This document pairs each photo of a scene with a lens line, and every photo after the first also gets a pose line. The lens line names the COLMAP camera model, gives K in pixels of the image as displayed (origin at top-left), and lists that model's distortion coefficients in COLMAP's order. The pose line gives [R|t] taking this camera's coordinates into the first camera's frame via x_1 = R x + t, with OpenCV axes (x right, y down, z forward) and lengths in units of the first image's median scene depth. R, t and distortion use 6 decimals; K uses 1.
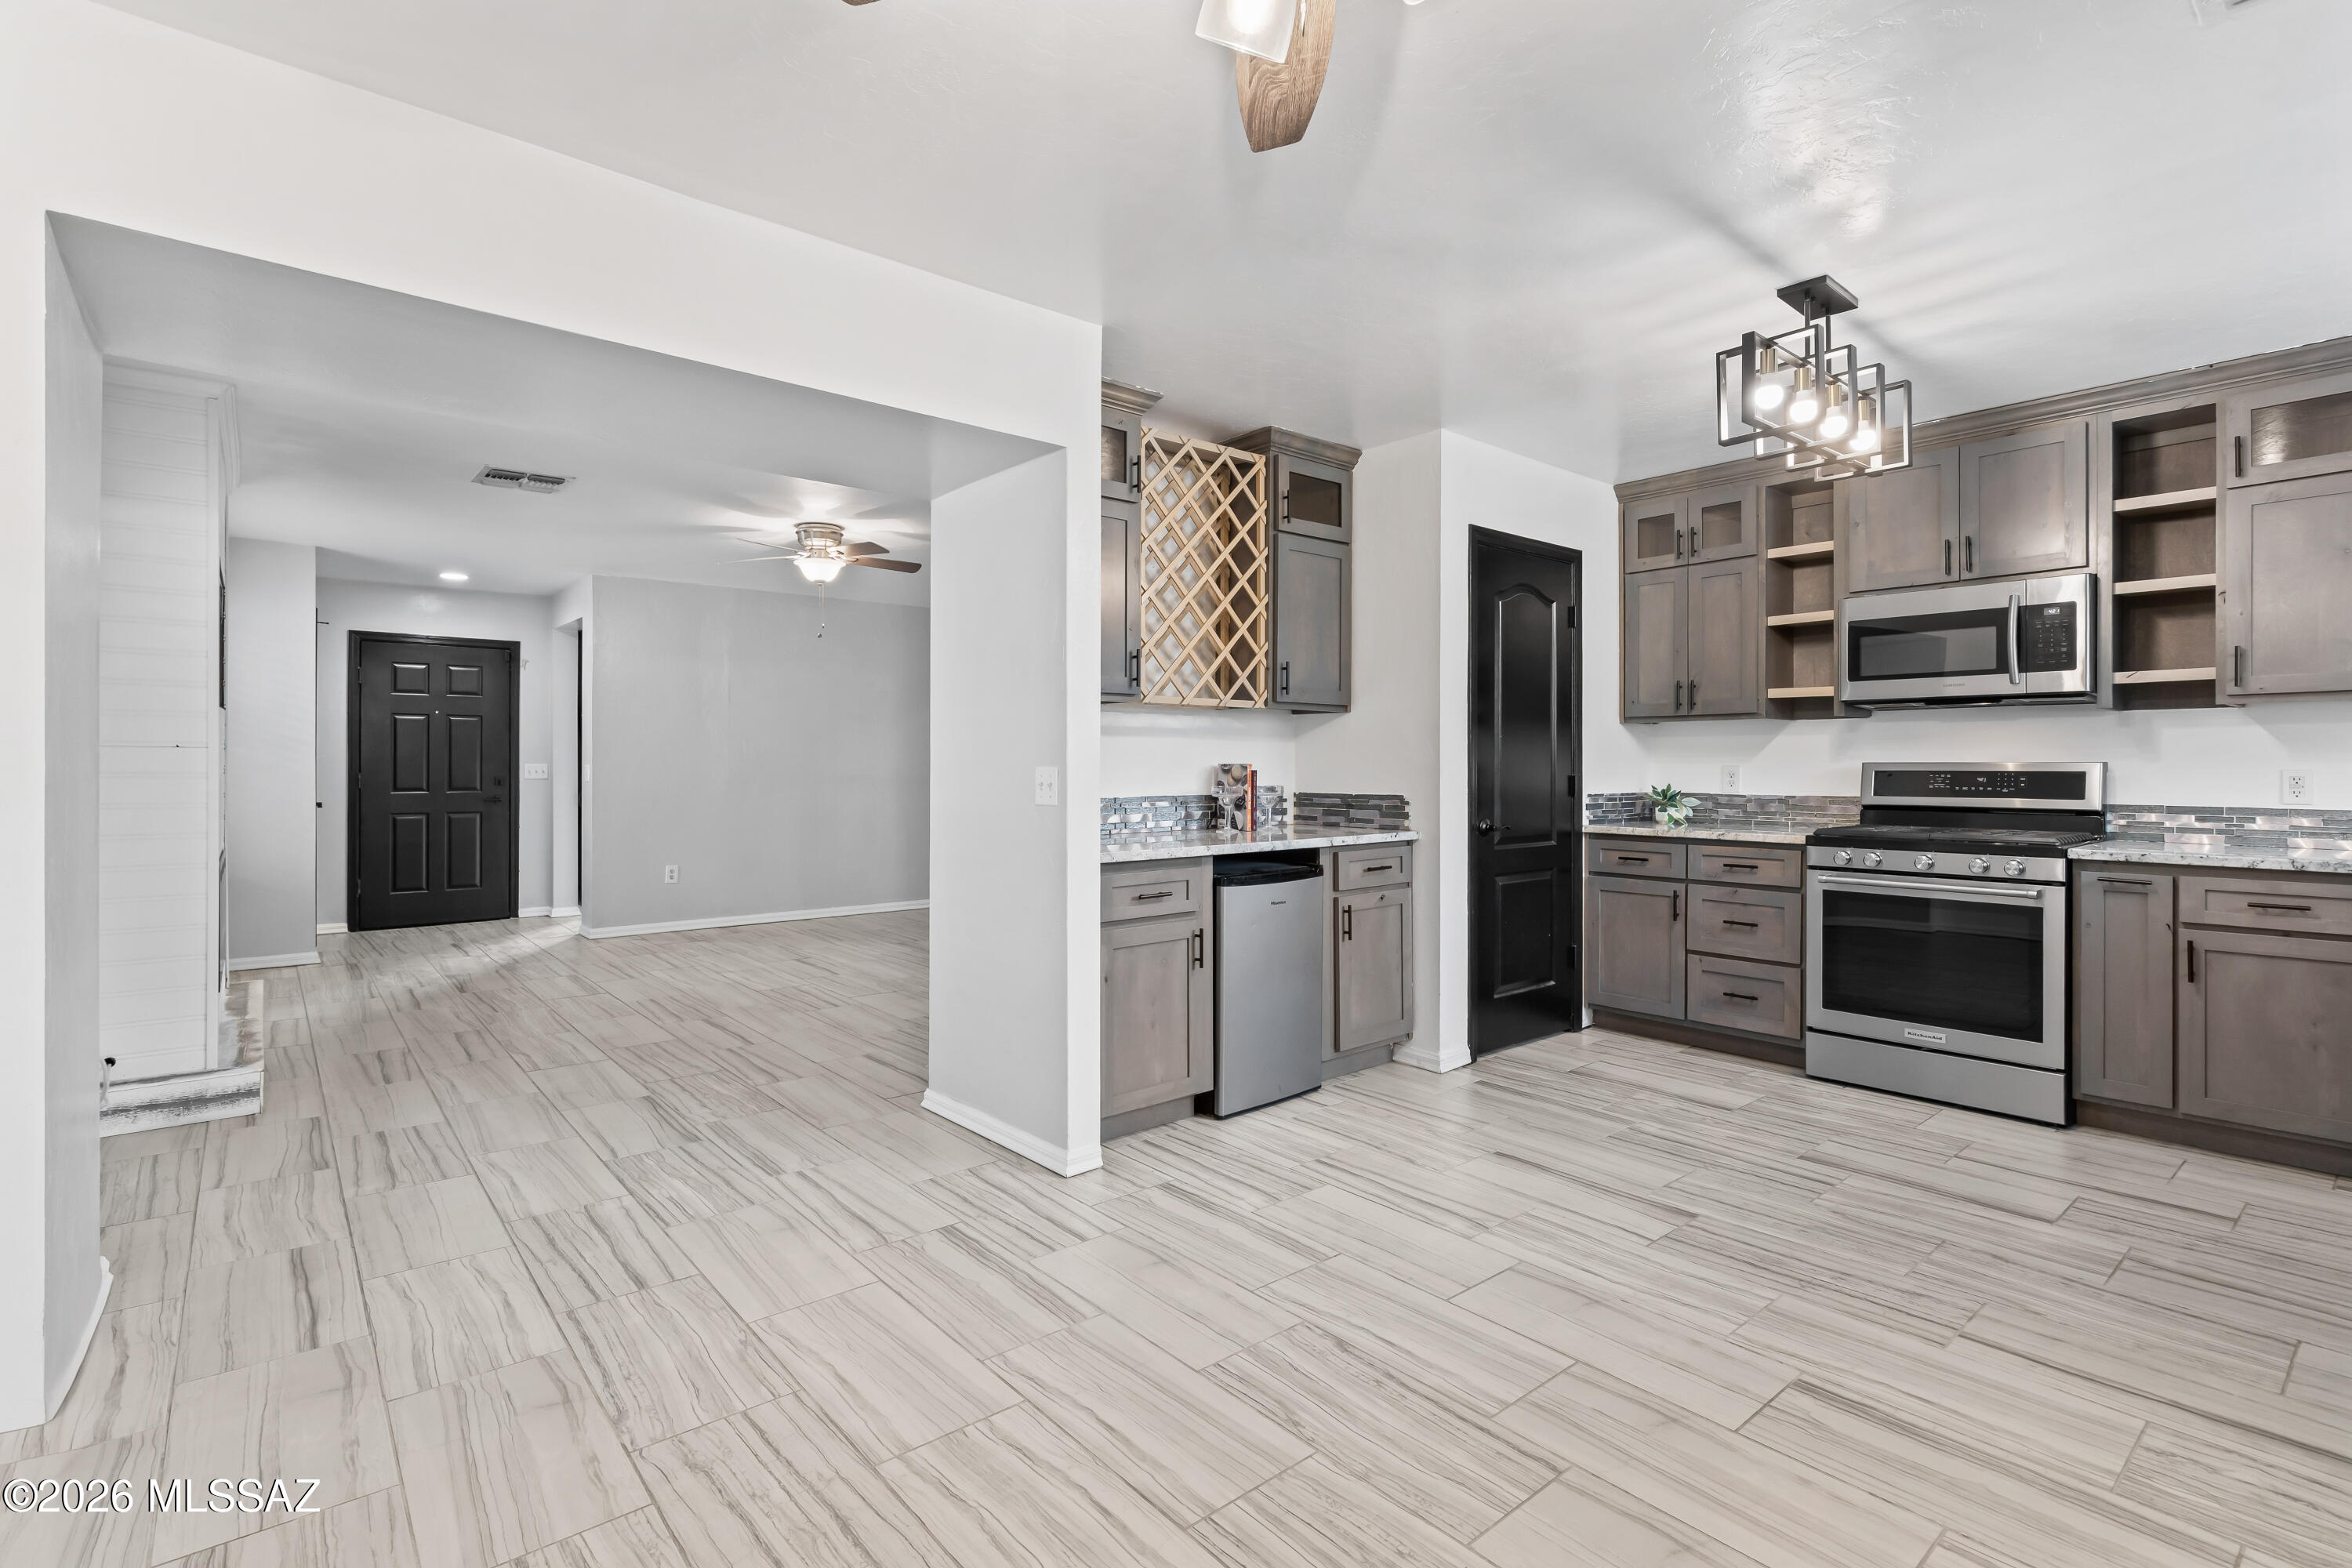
lens RADIAL K [[1080.6, 0, 1149.5], [0, 1080.6, 764.1], [0, 0, 1]] dist [-0.006537, 0.000420]
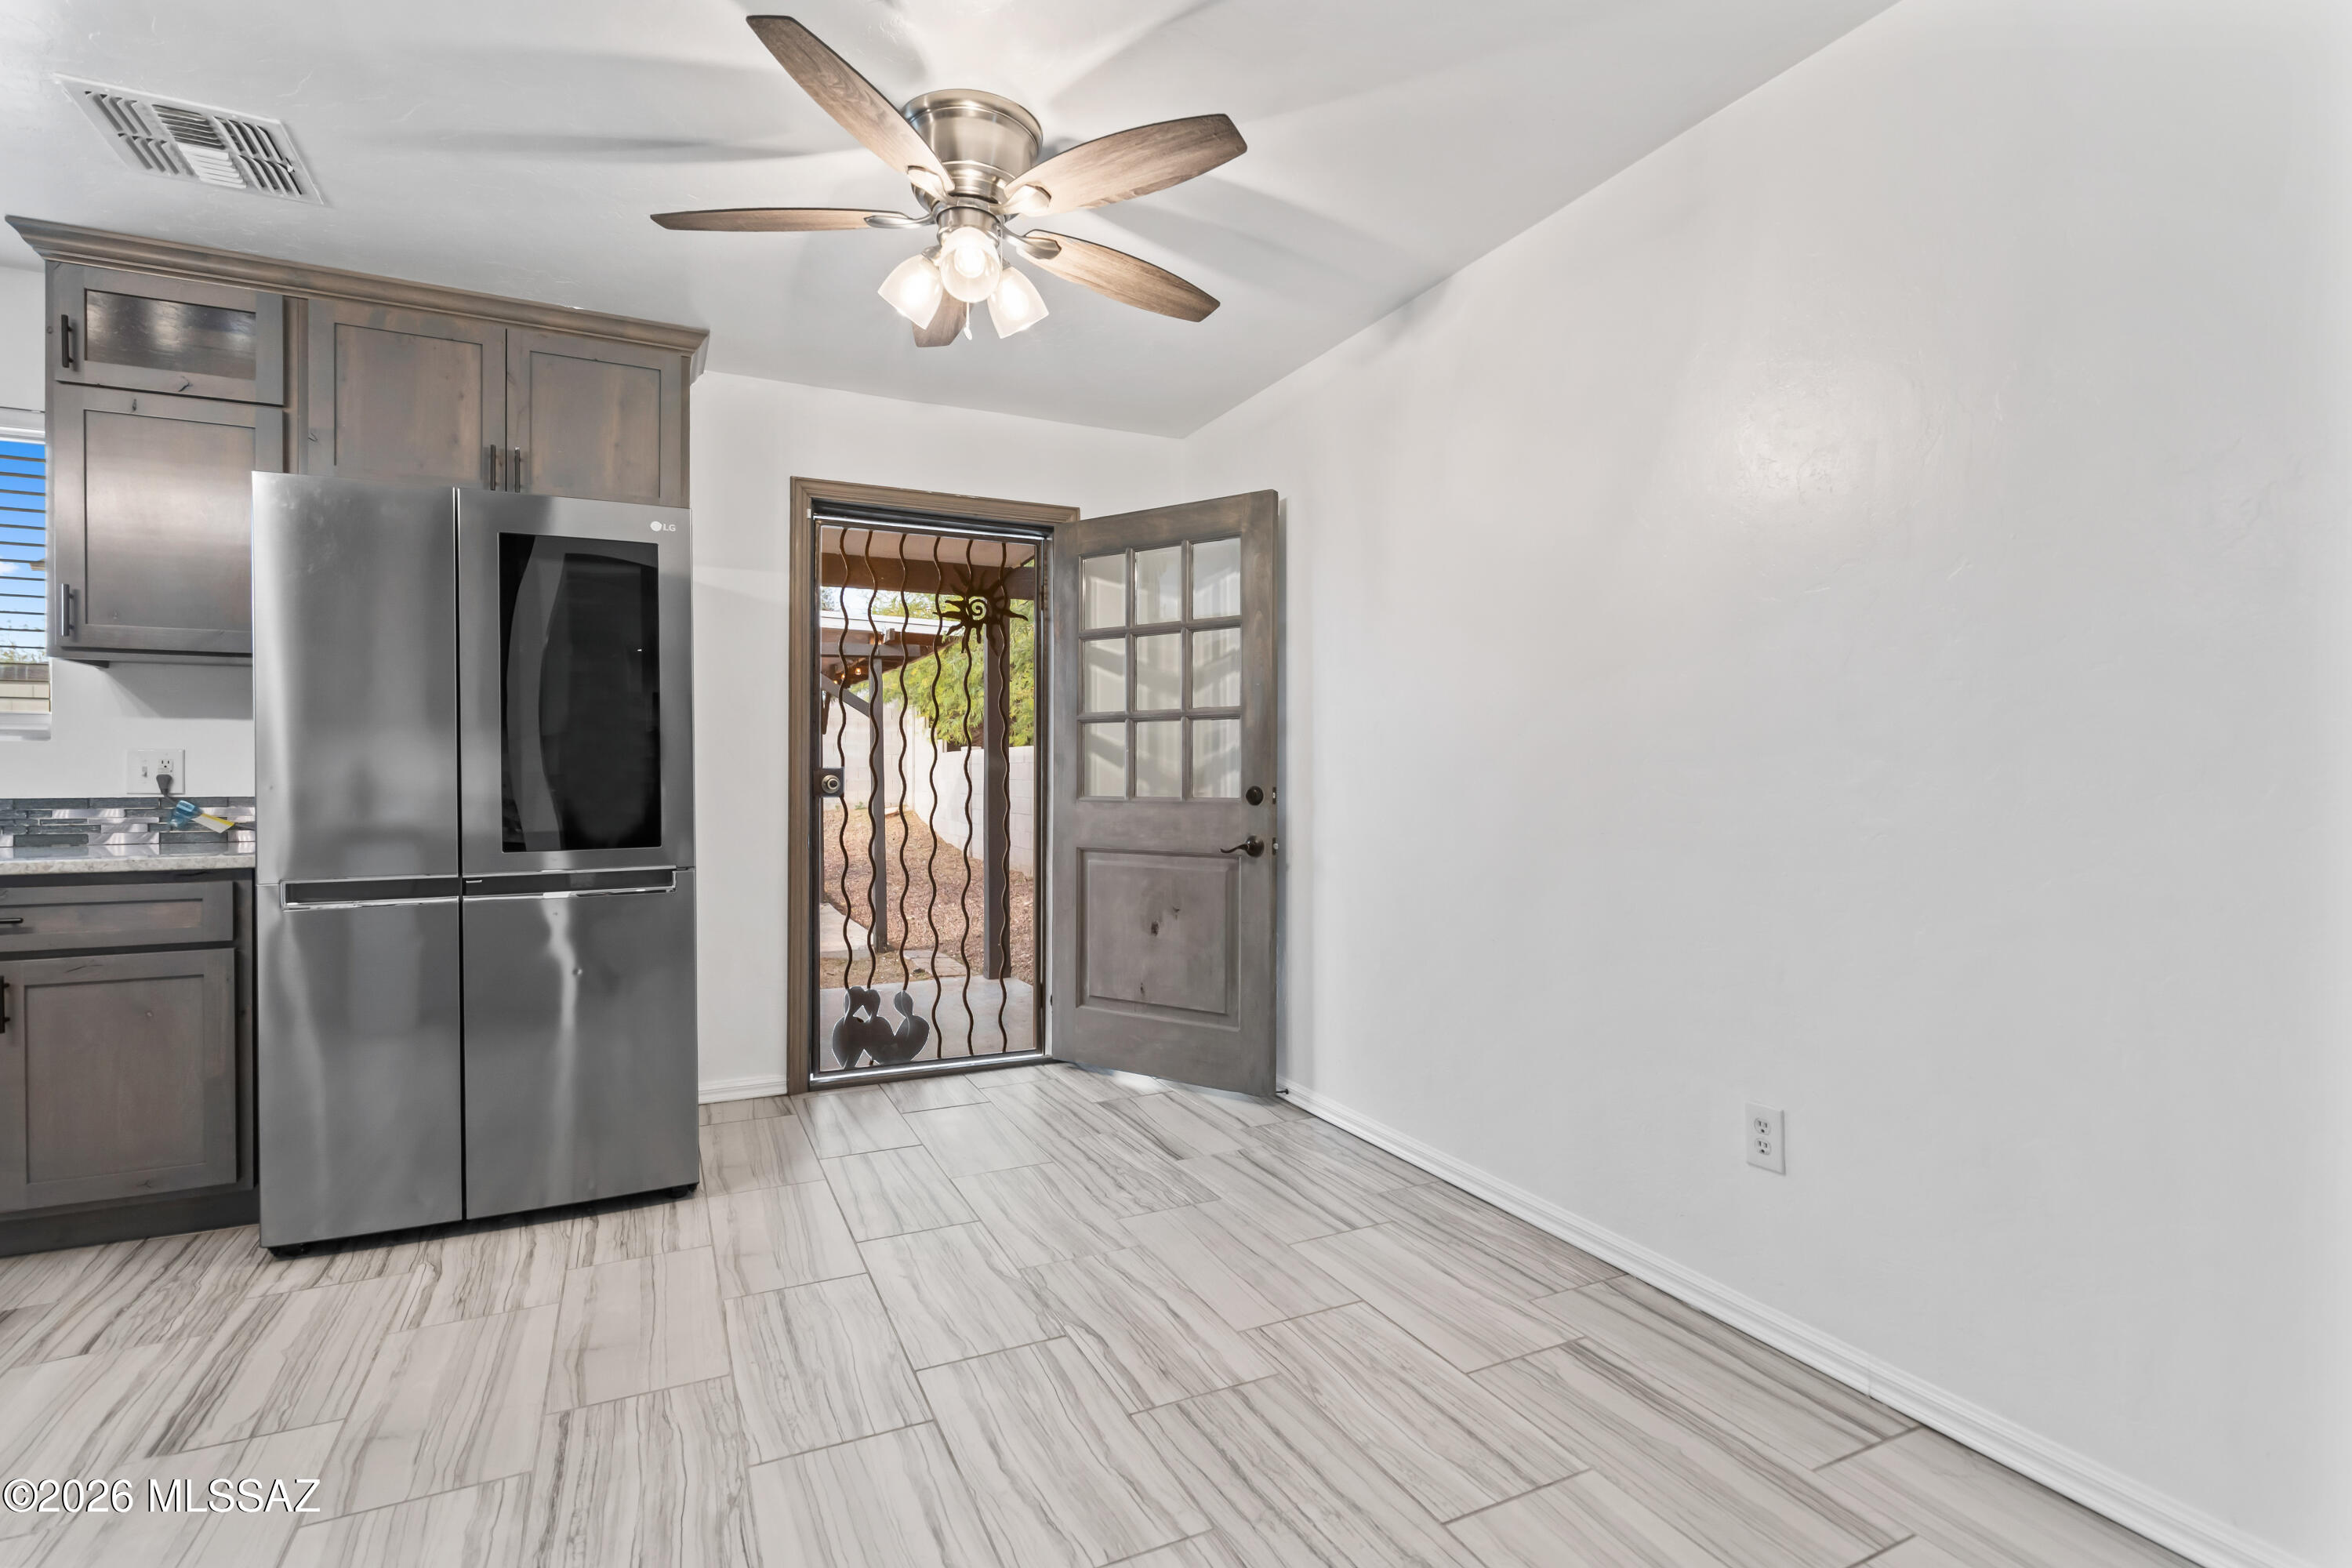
lens RADIAL K [[1080.6, 0, 1148.7], [0, 1080.6, 781.5], [0, 0, 1]] dist [-0.006537, 0.000420]
pose [[-0.969682, -0.005243, 0.244315, -0.197791], [-0.004522, 0.999984, 0.003511, 0.019077], [-0.244329, 0.002300, -0.969690, 0.886352]]
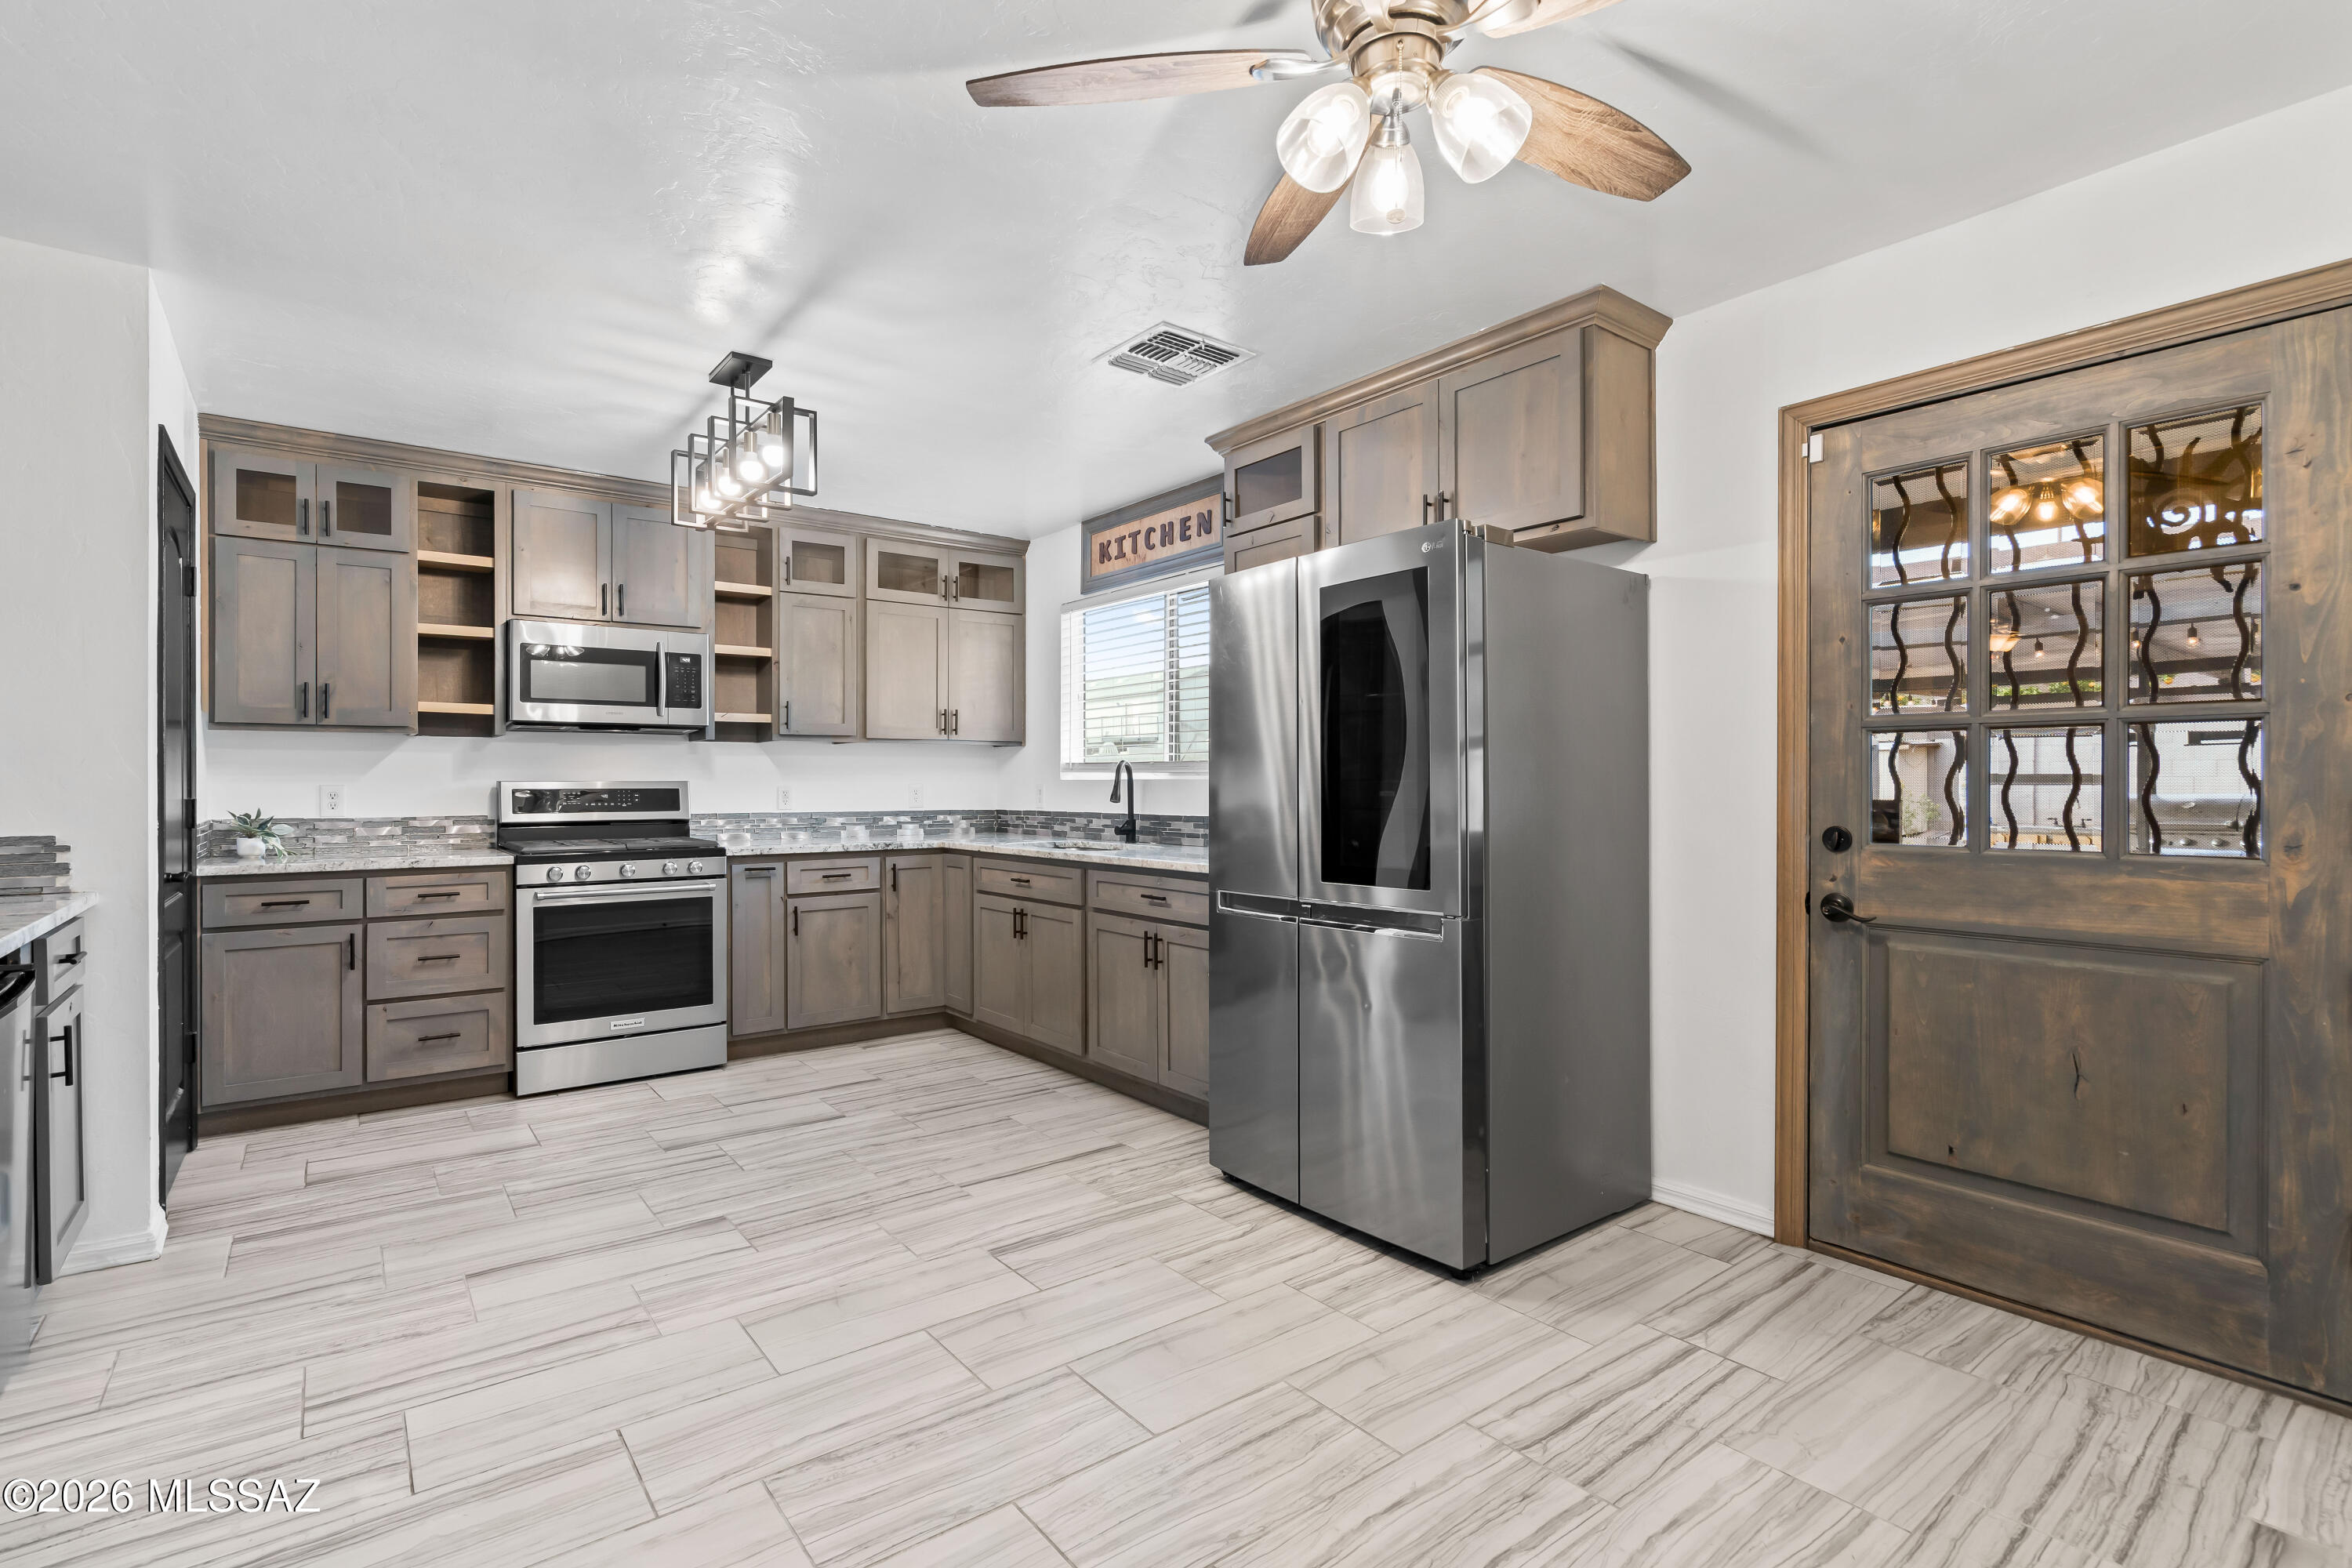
lens RADIAL K [[1080.6, 0, 1151.8], [0, 1080.6, 787.8], [0, 0, 1]] dist [-0.006537, 0.000420]
pose [[0.041180, -0.006761, 0.999129, -0.385552], [0.000791, 0.999977, 0.006734, -0.002157], [-0.999151, 0.000513, 0.041185, 0.407109]]
